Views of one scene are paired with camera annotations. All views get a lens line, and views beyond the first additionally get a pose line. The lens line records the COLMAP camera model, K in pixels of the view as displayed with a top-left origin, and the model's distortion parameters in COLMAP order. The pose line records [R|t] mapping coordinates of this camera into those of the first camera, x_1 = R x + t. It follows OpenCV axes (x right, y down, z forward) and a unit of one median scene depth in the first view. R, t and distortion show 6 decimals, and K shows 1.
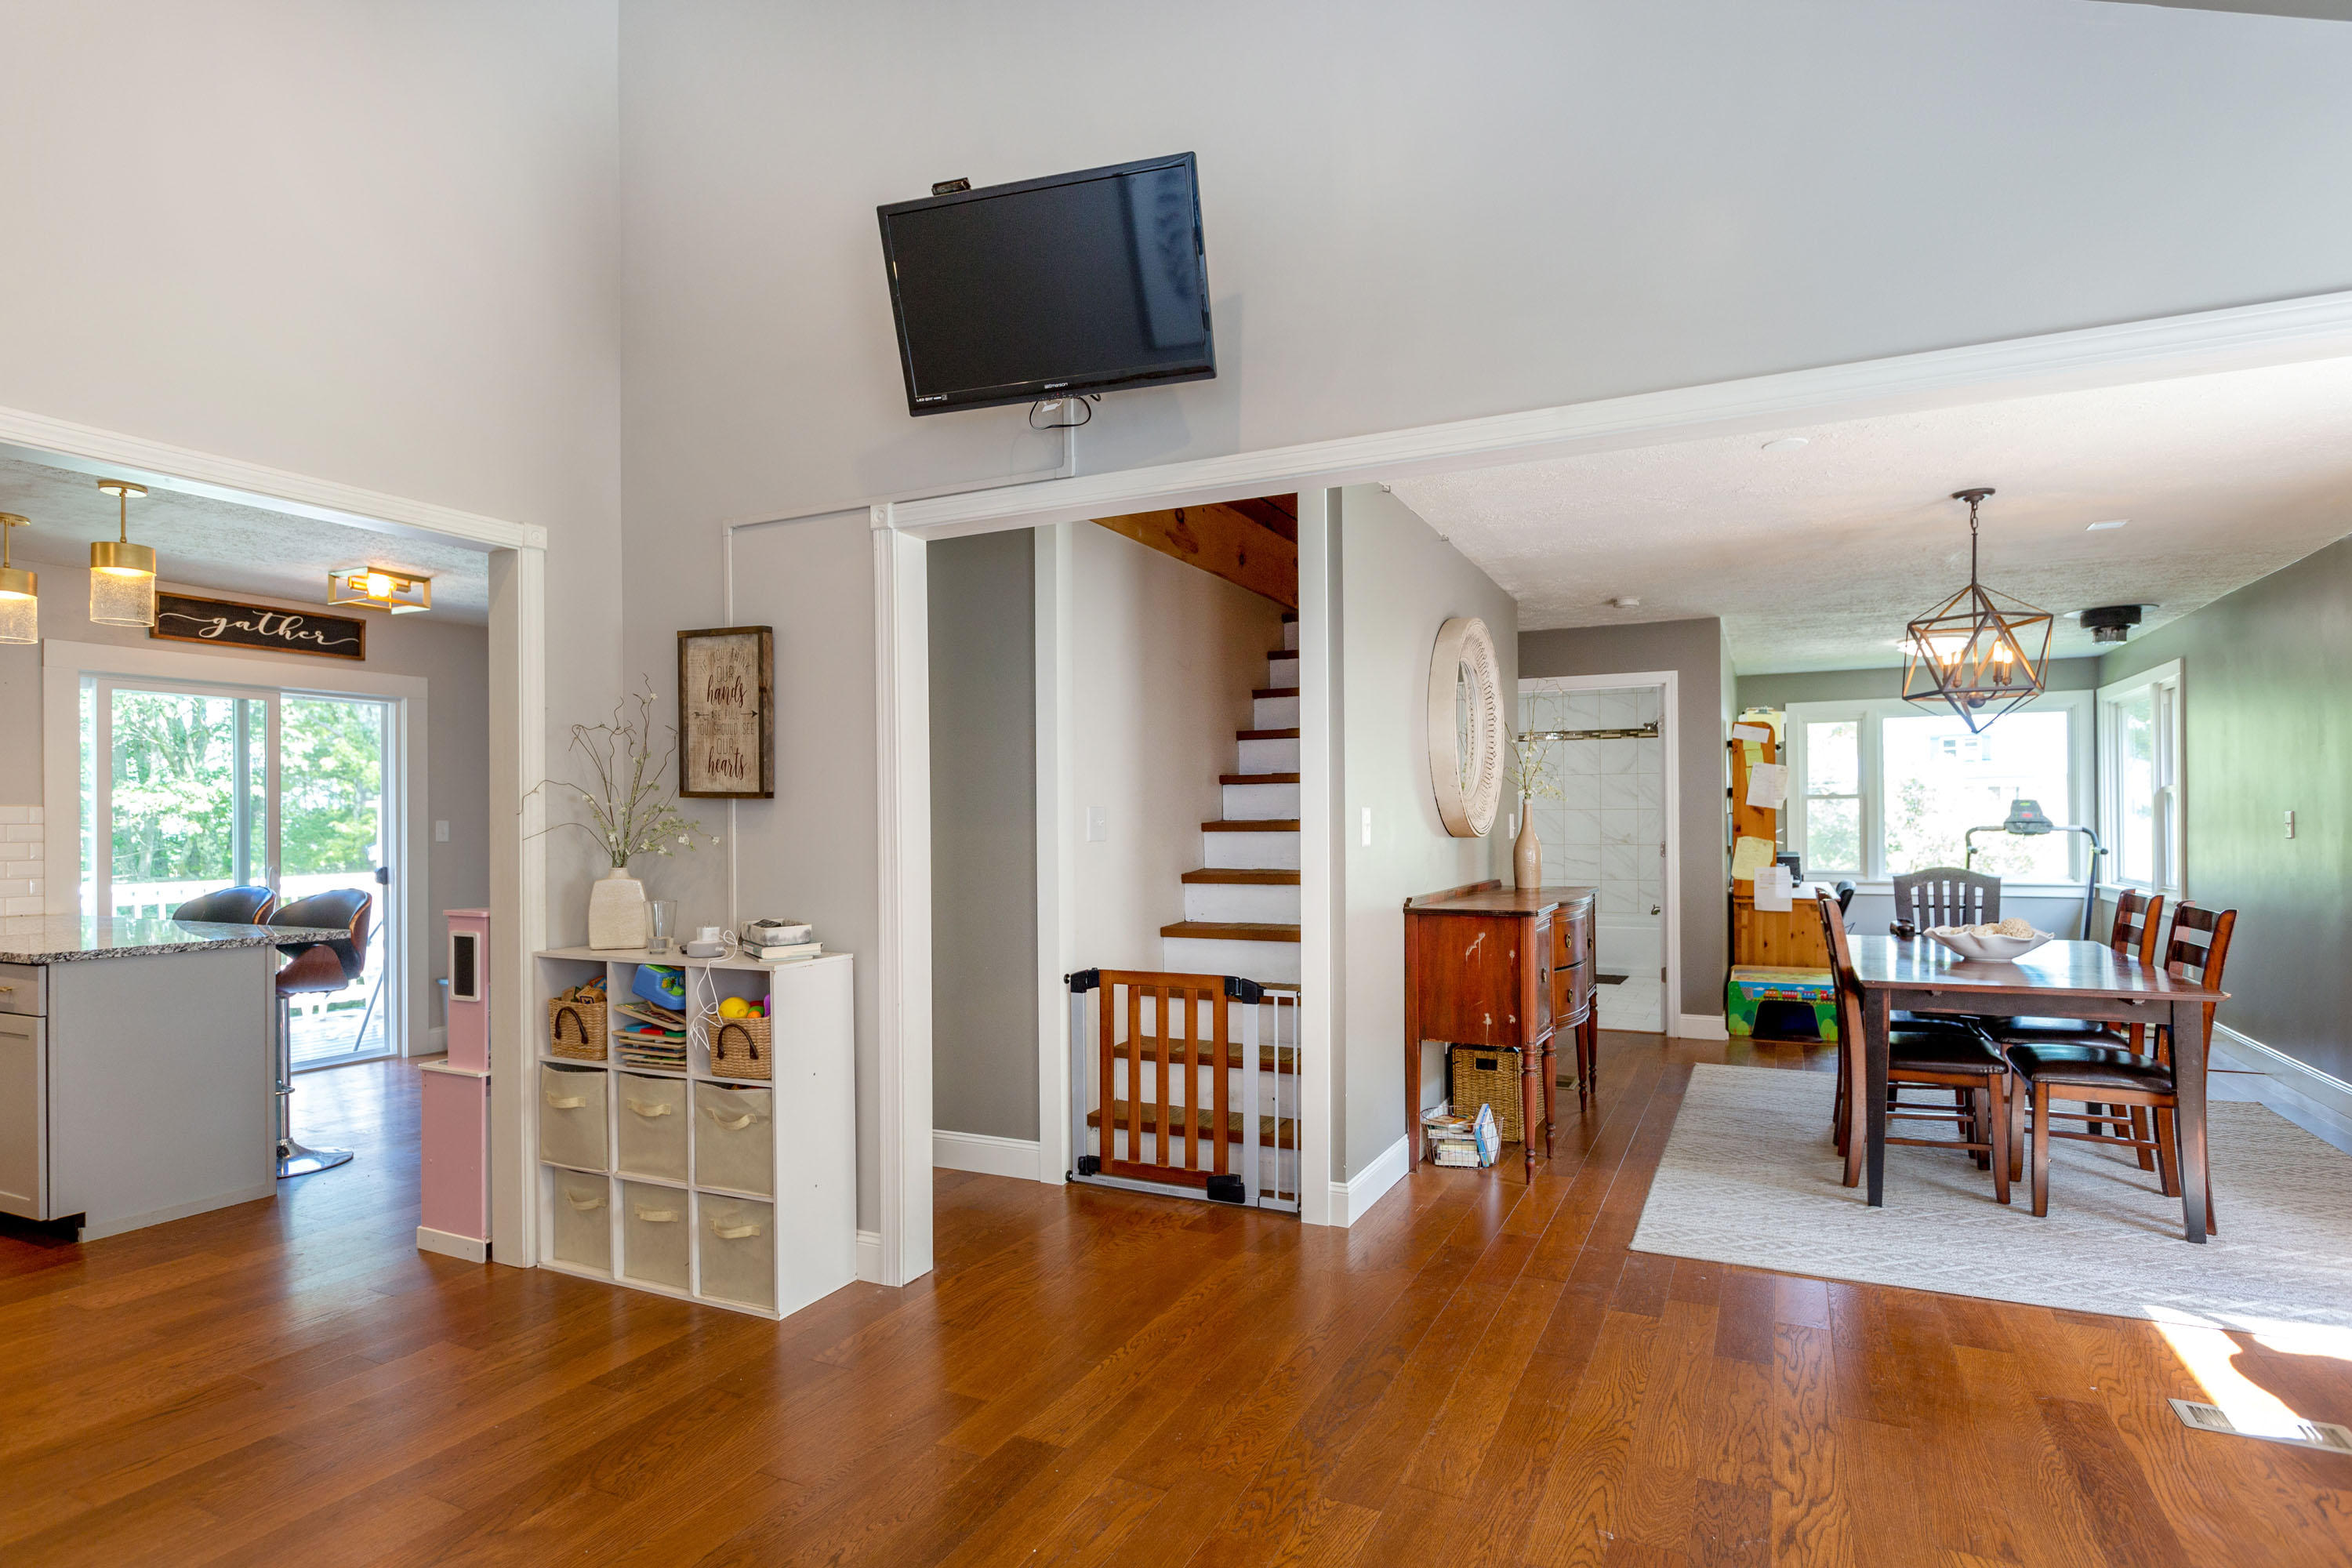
lens RADIAL K [[1248.8, 0, 1175.8], [0, 1248.8, 803.1], [0, 0, 1]] dist [0.001656, 0.000506]
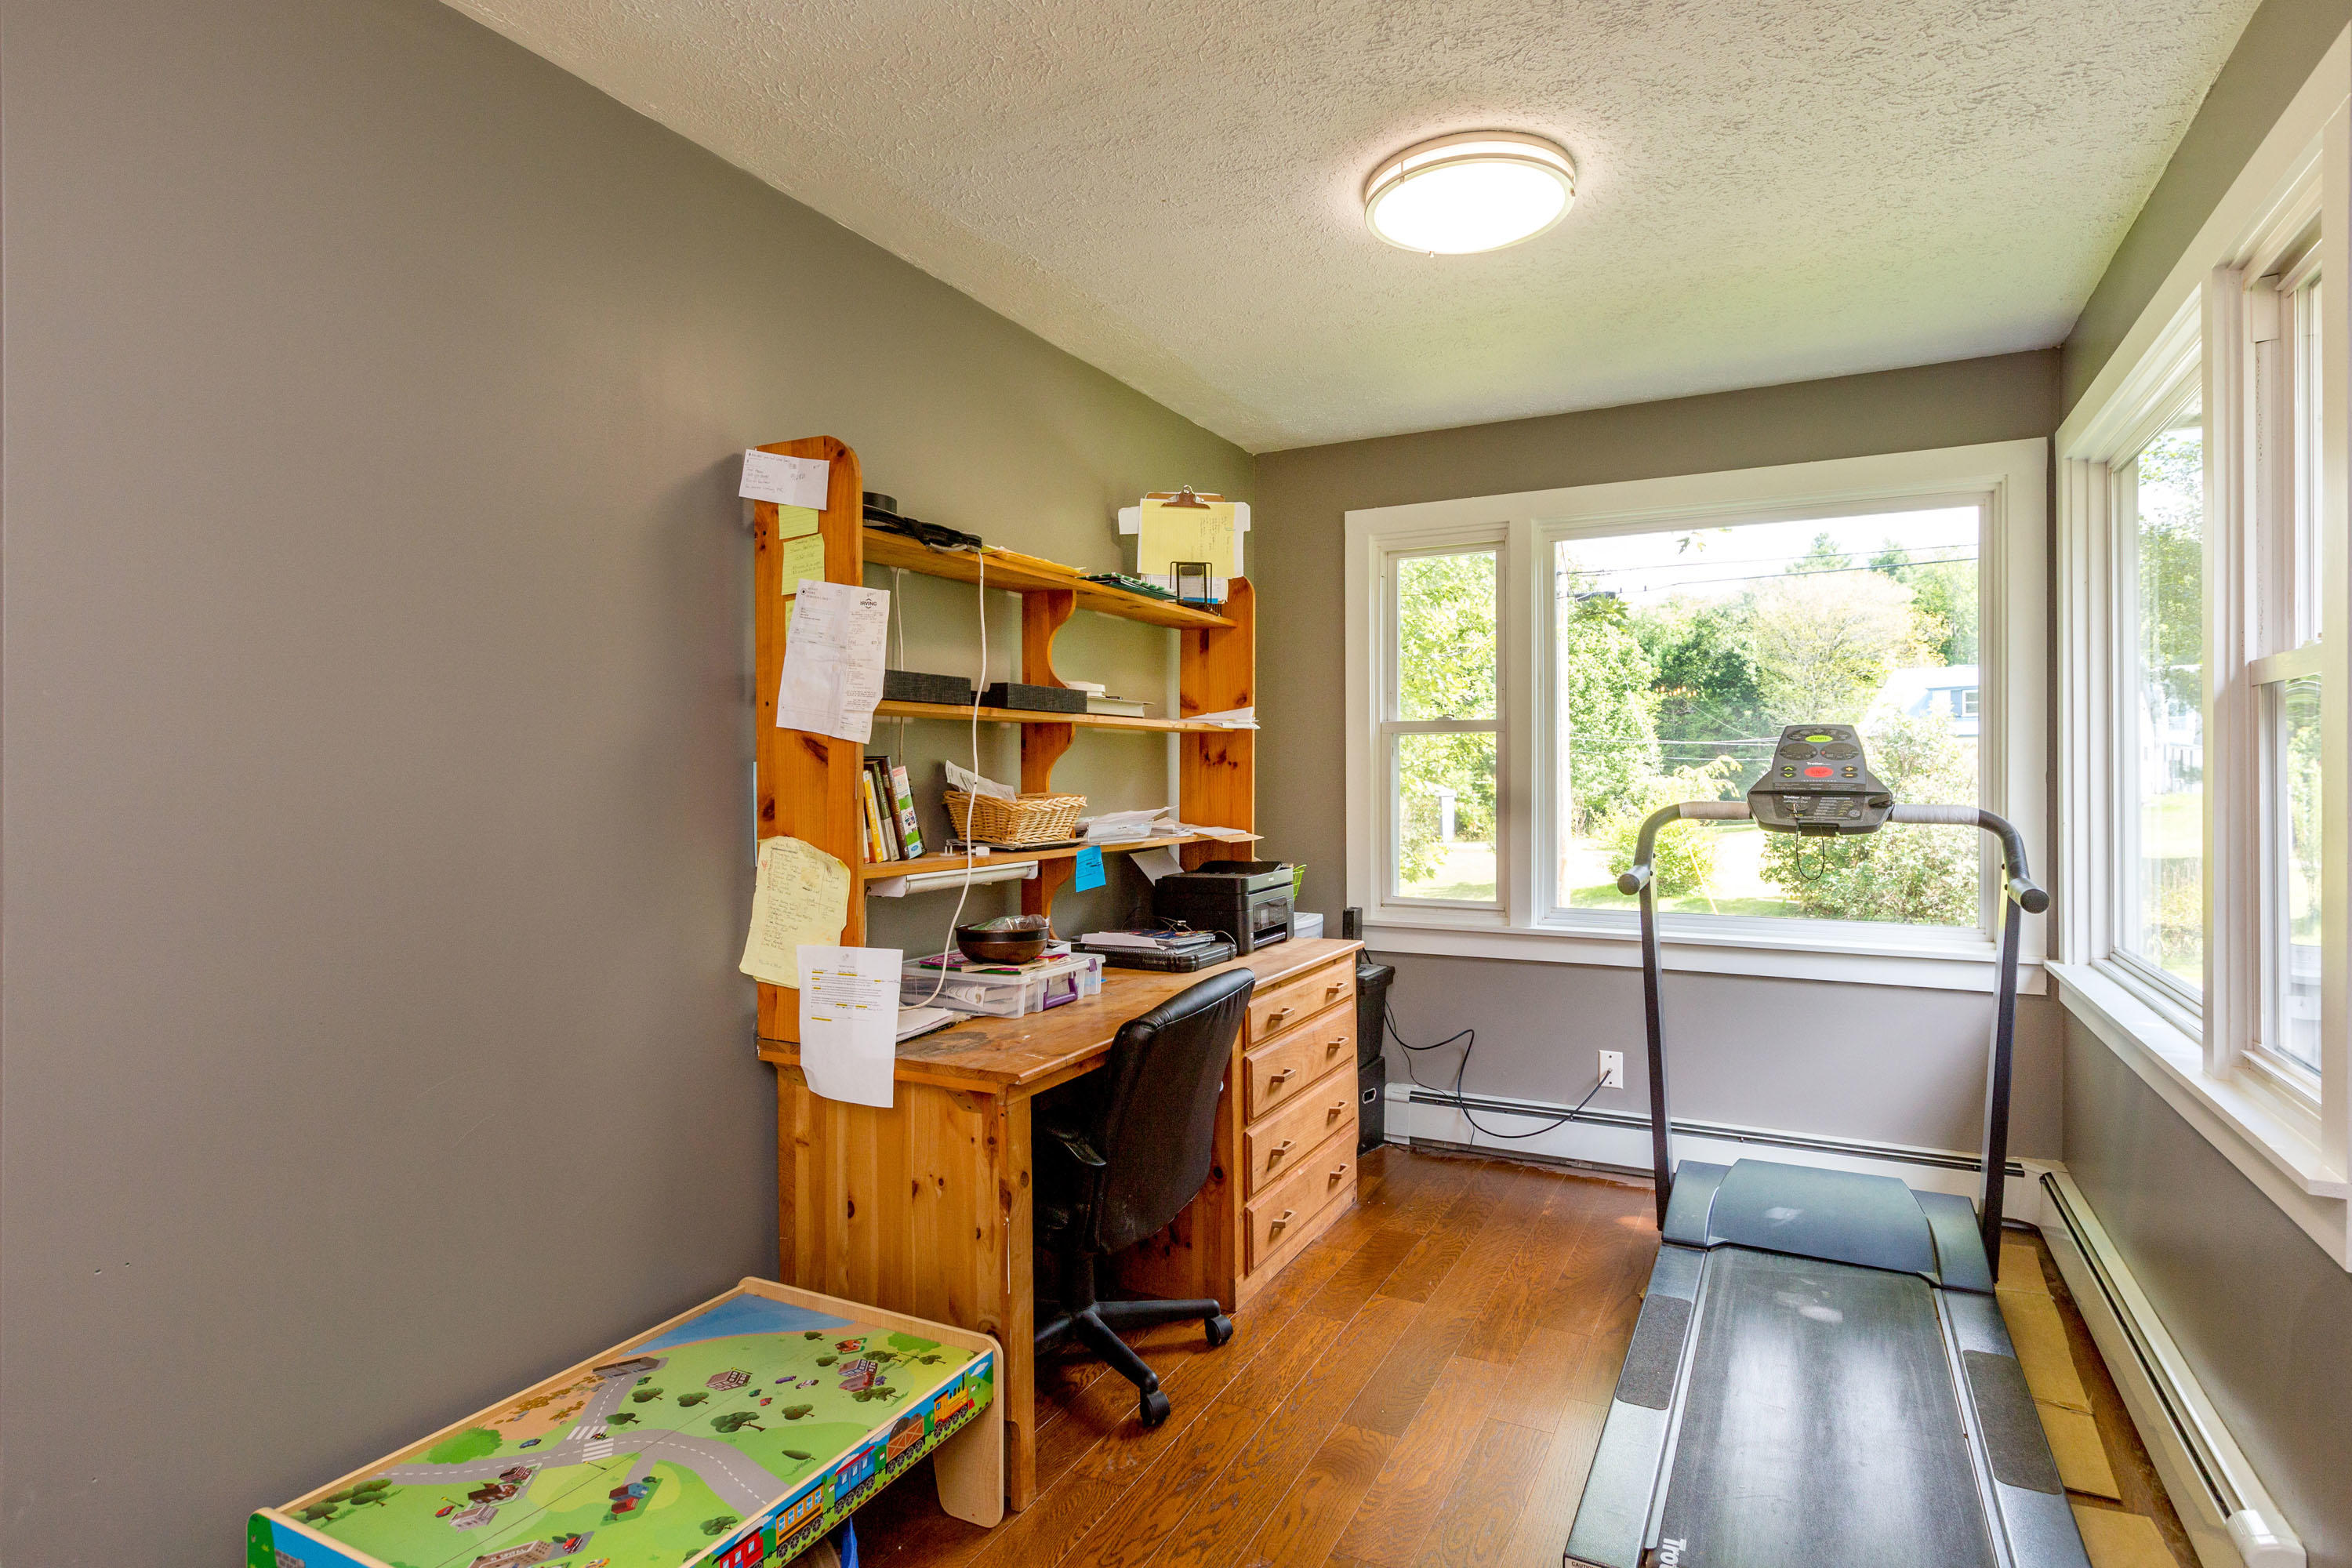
lens RADIAL K [[1248.8, 0, 1179.4], [0, 1248.8, 775.6], [0, 0, 1]] dist [0.001656, 0.000506]
pose [[0.999770, 0.007292, -0.020149, 0.508877], [-0.007050, 0.999902, 0.012075, 0.007555], [0.020235, -0.011931, 0.999724, 0.654310]]
